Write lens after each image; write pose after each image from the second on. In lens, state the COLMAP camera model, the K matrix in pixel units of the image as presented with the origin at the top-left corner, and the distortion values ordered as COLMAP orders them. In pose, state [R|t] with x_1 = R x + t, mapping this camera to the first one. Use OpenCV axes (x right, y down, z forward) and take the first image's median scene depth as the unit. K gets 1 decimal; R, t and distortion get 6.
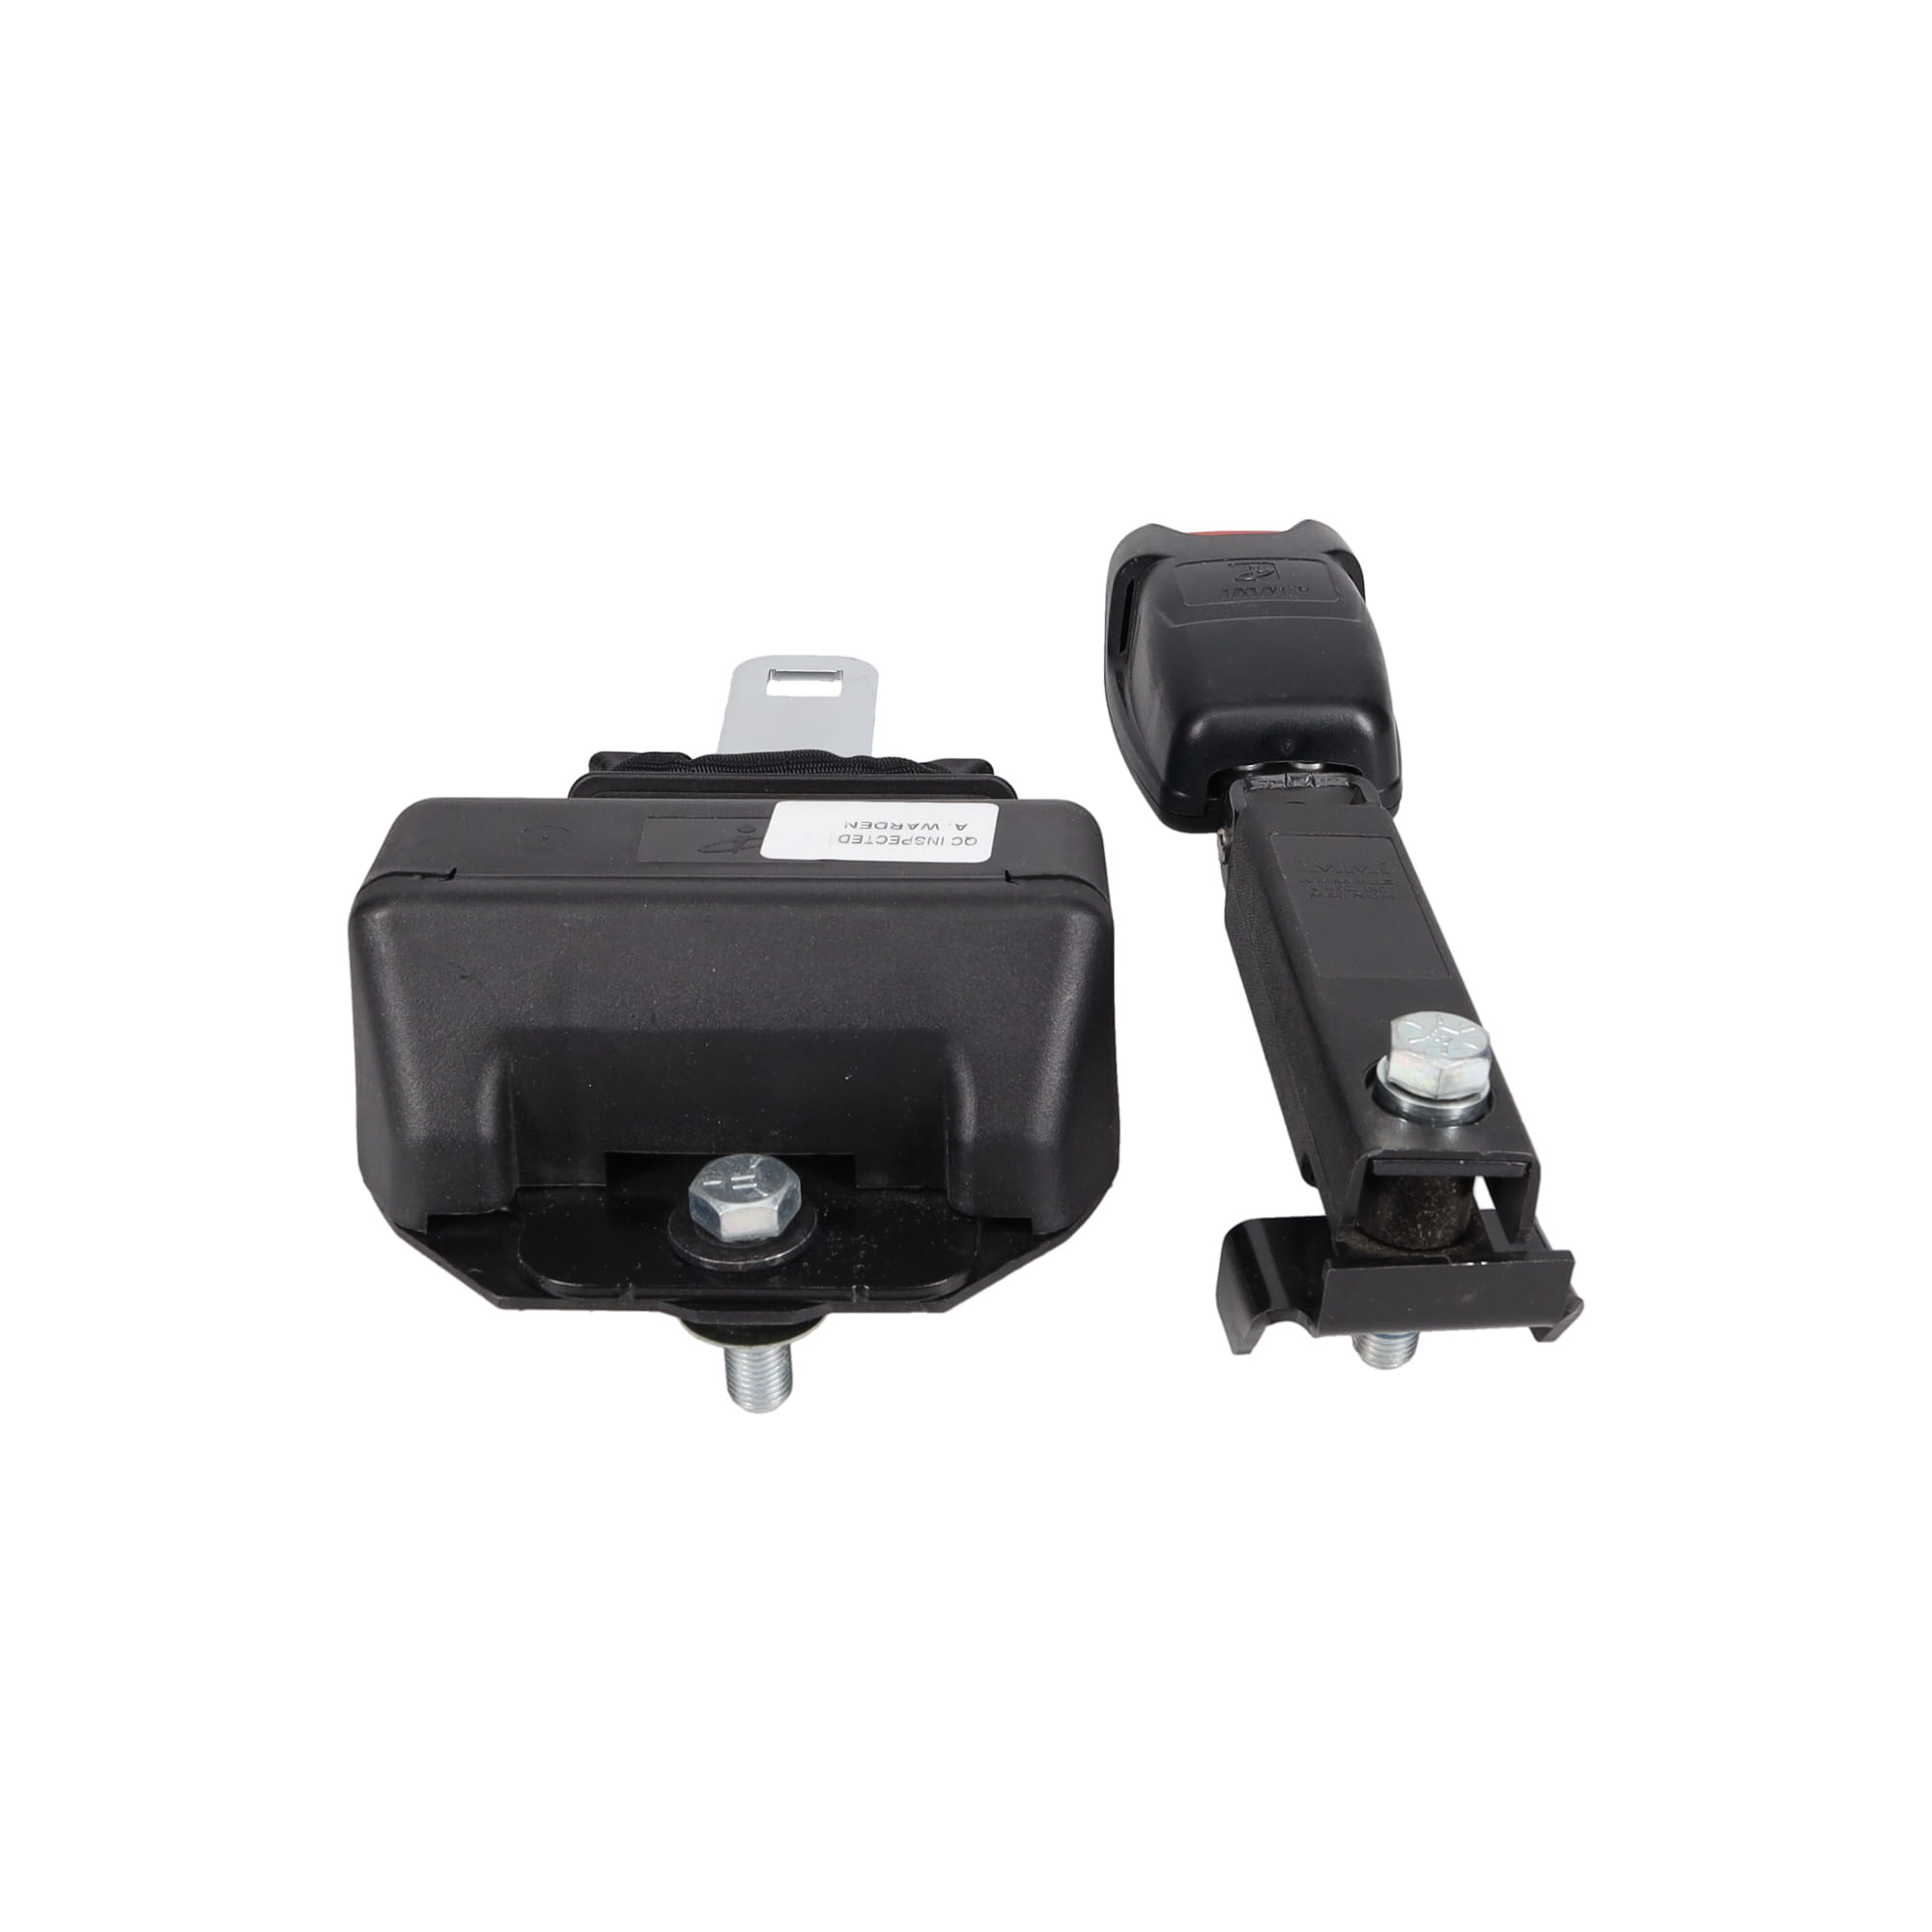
lens RADIAL K [[2894.2, 0, 966.0], [0, 2894.2, 966.0], [0, 0, 1]] dist [0.019359, 0.018243]
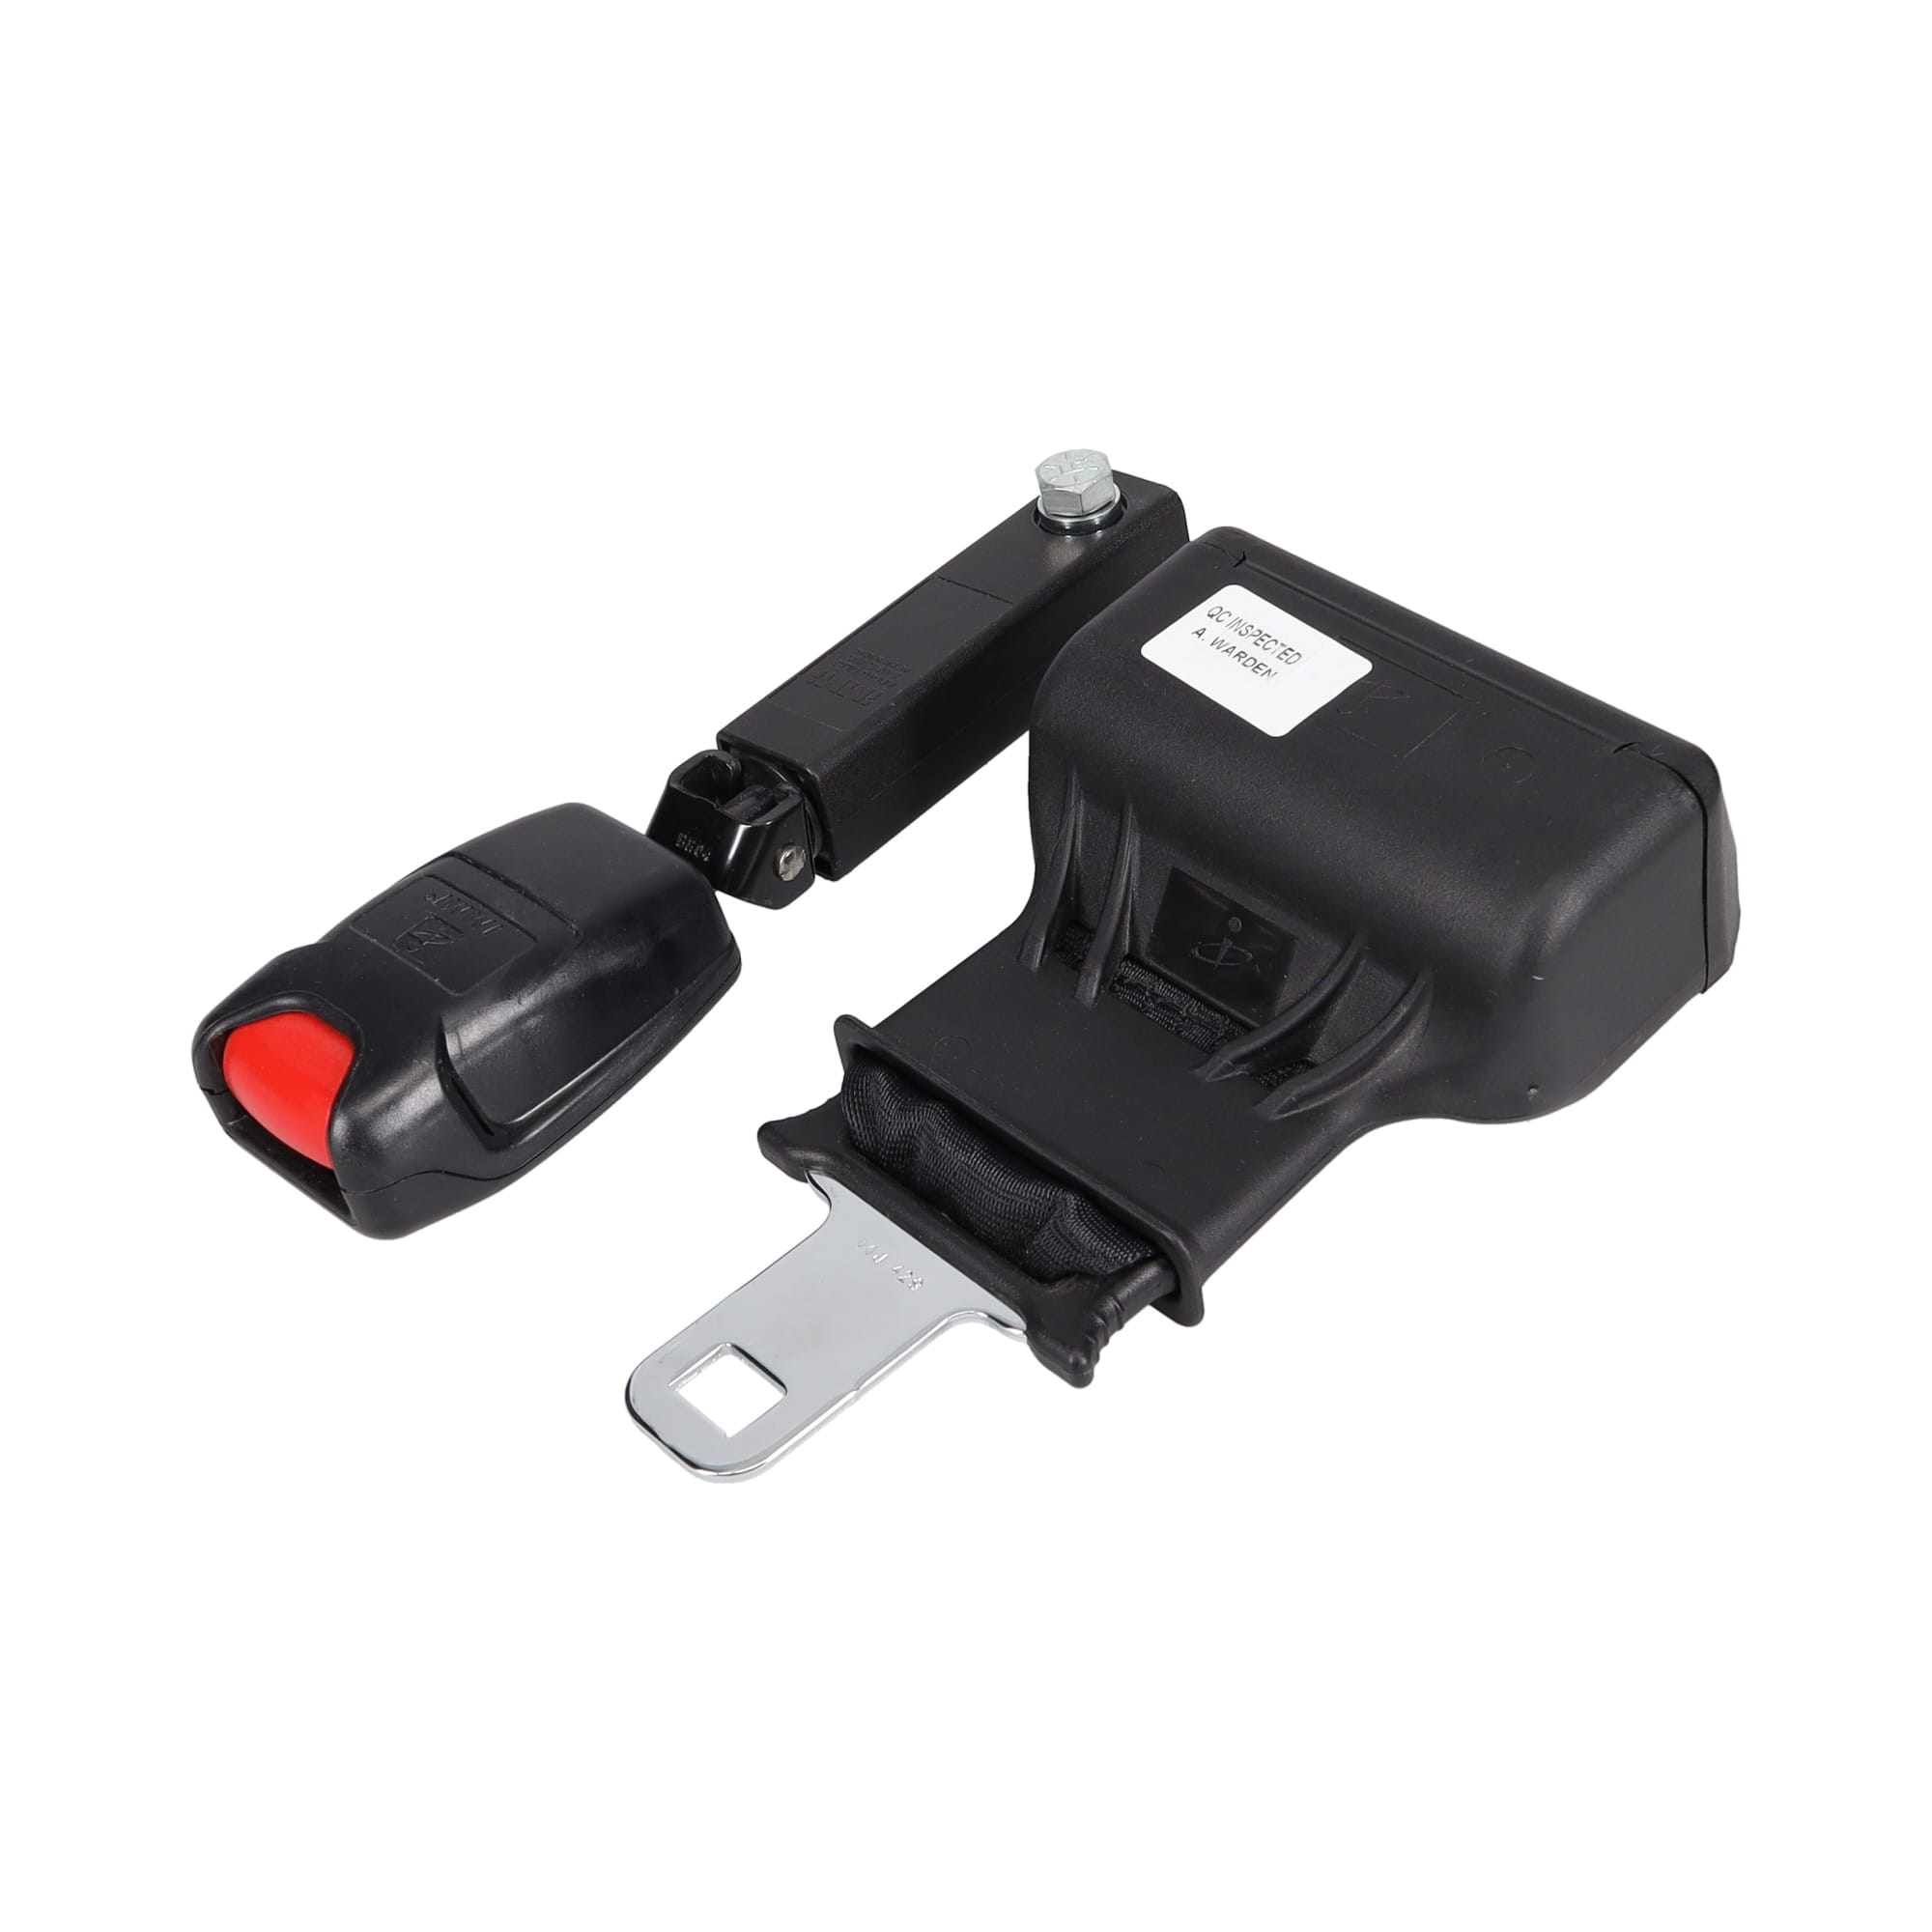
lens RADIAL K [[2894.2, 0, 966.0], [0, 2894.2, 966.0], [0, 0, 1]] dist [0.019359, 0.018243]
pose [[-0.684259, -0.422489, 0.594385, -0.659625], [0.474564, 0.360886, 0.802839, -0.943492], [-0.553696, 0.831423, -0.046441, 1.225093]]
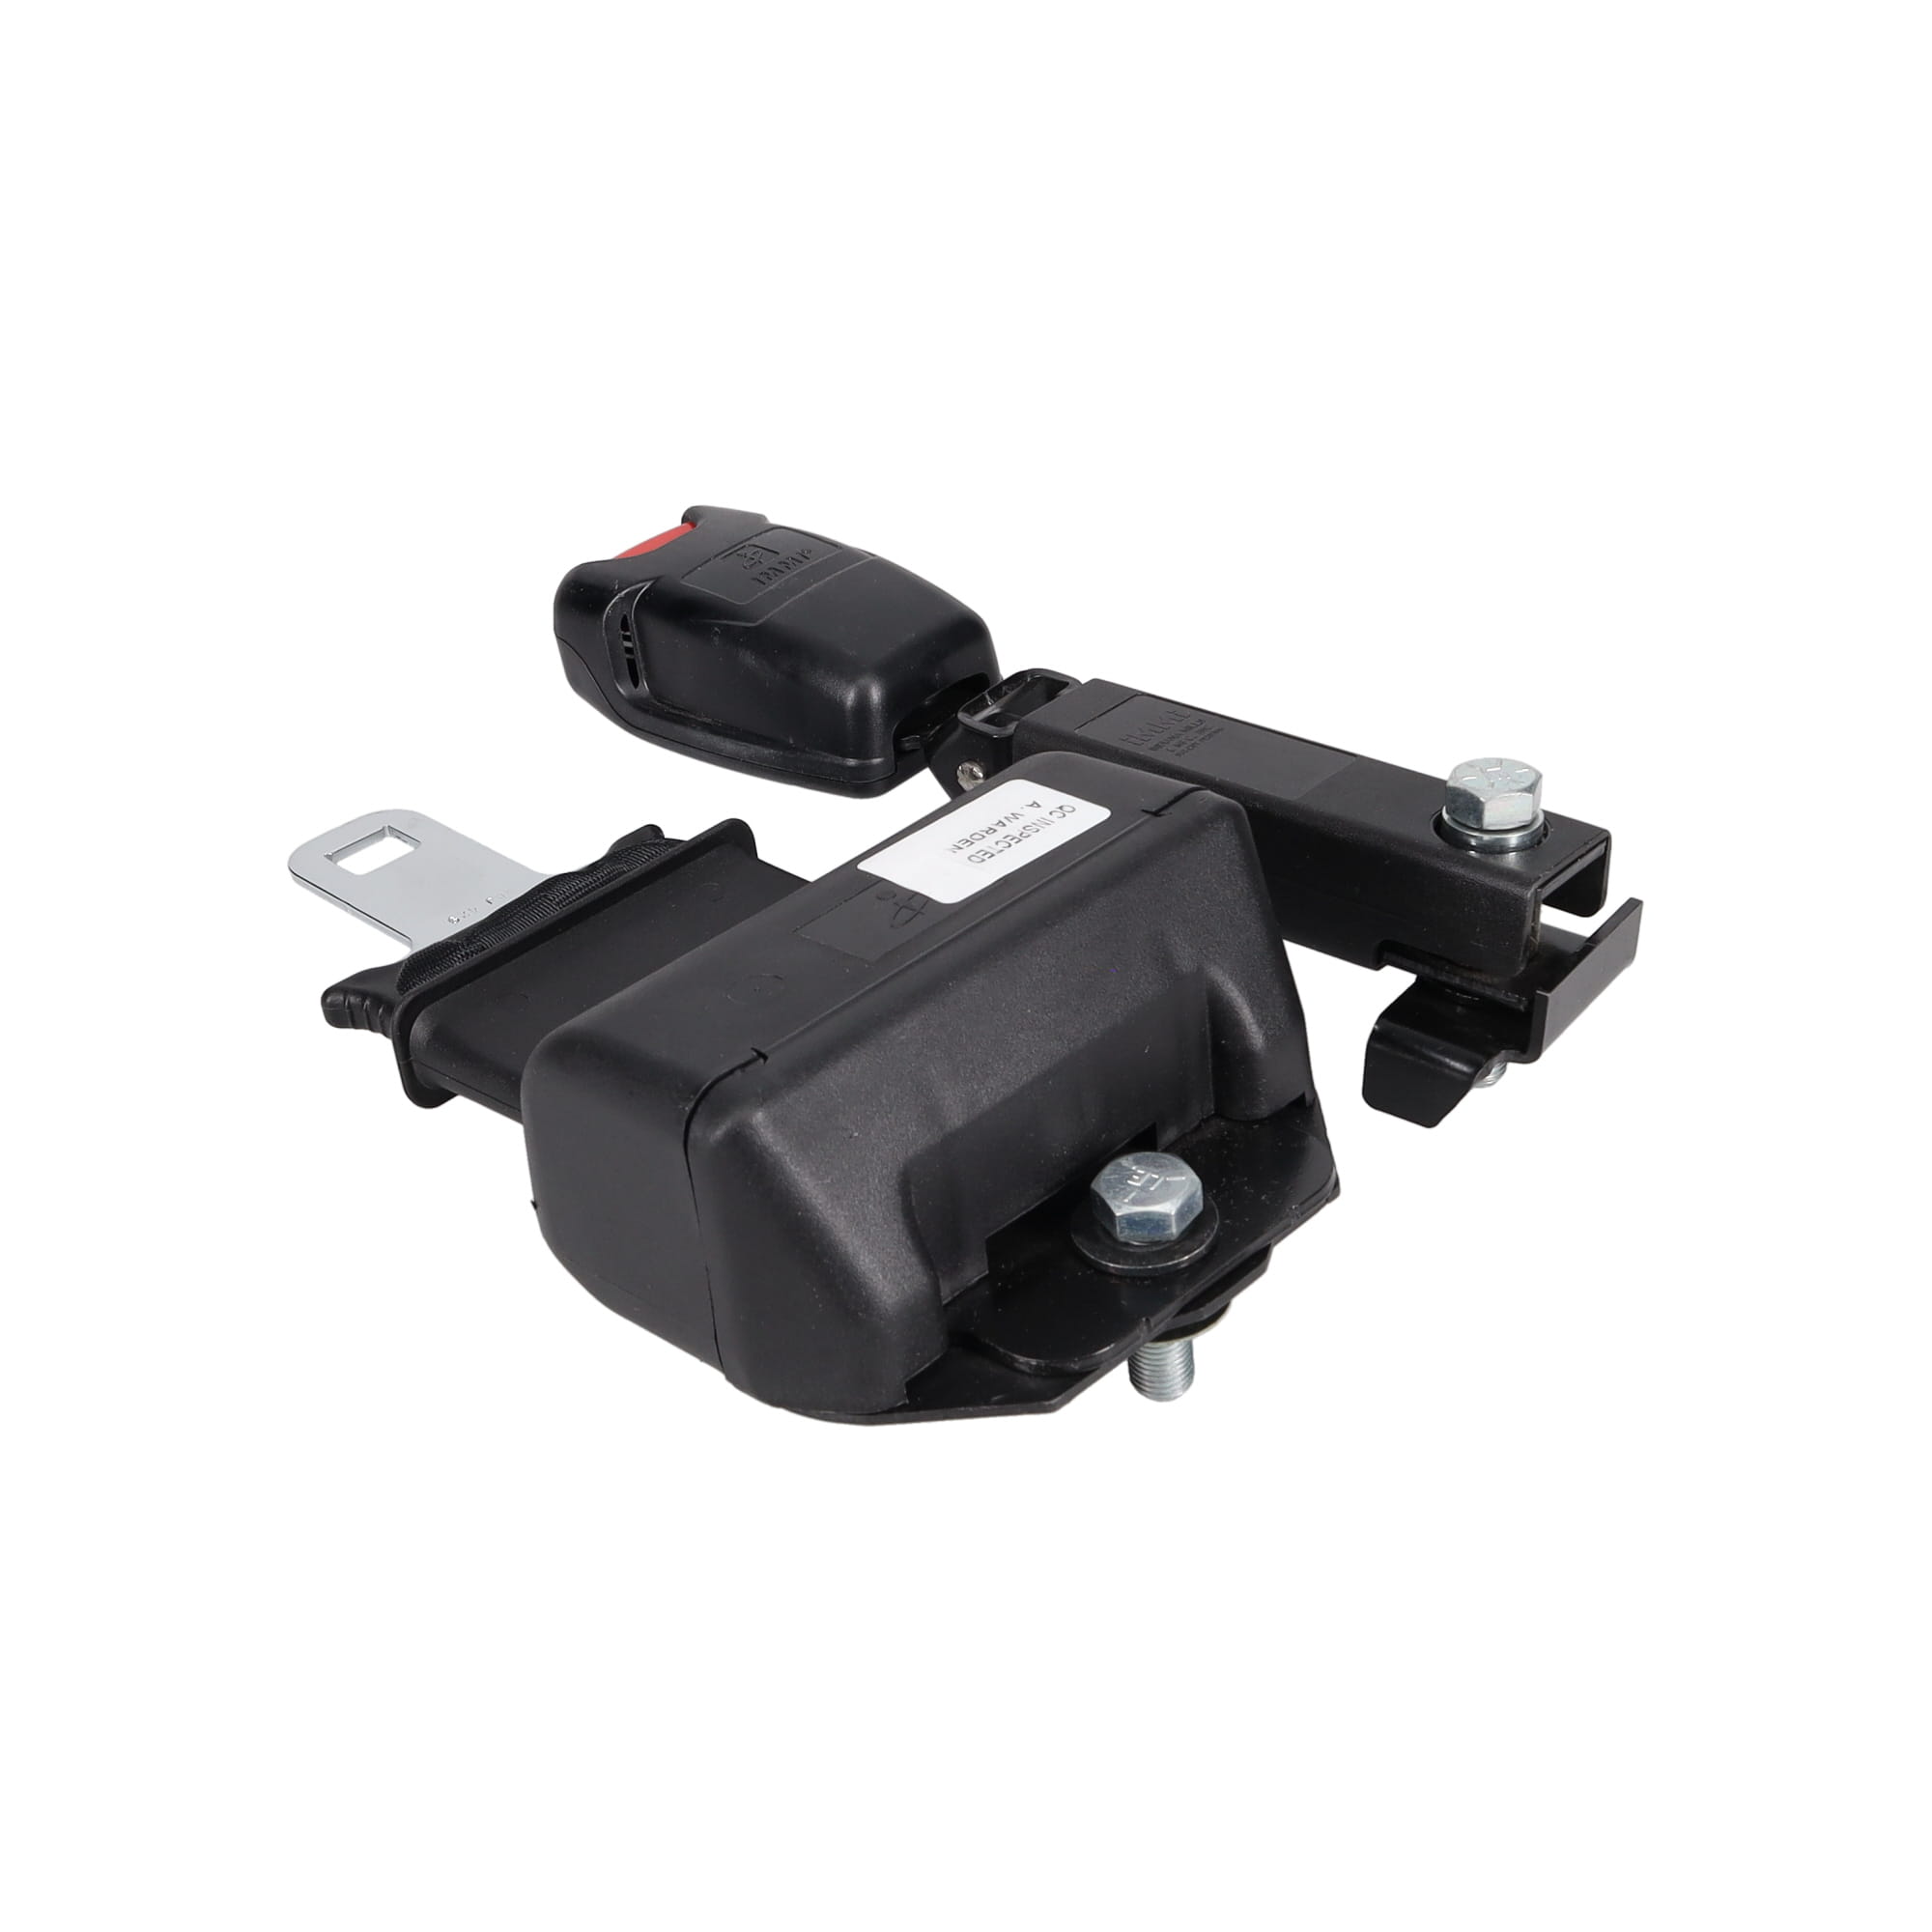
lens RADIAL K [[2894.2, 0, 966.0], [0, 2894.2, 966.0], [0, 0, 1]] dist [0.019359, 0.018243]
pose [[0.681790, -0.432876, 0.589730, -0.653791], [0.434362, 0.888196, 0.149790, -0.163382], [-0.588636, 0.154031, 0.793588, 0.217871]]
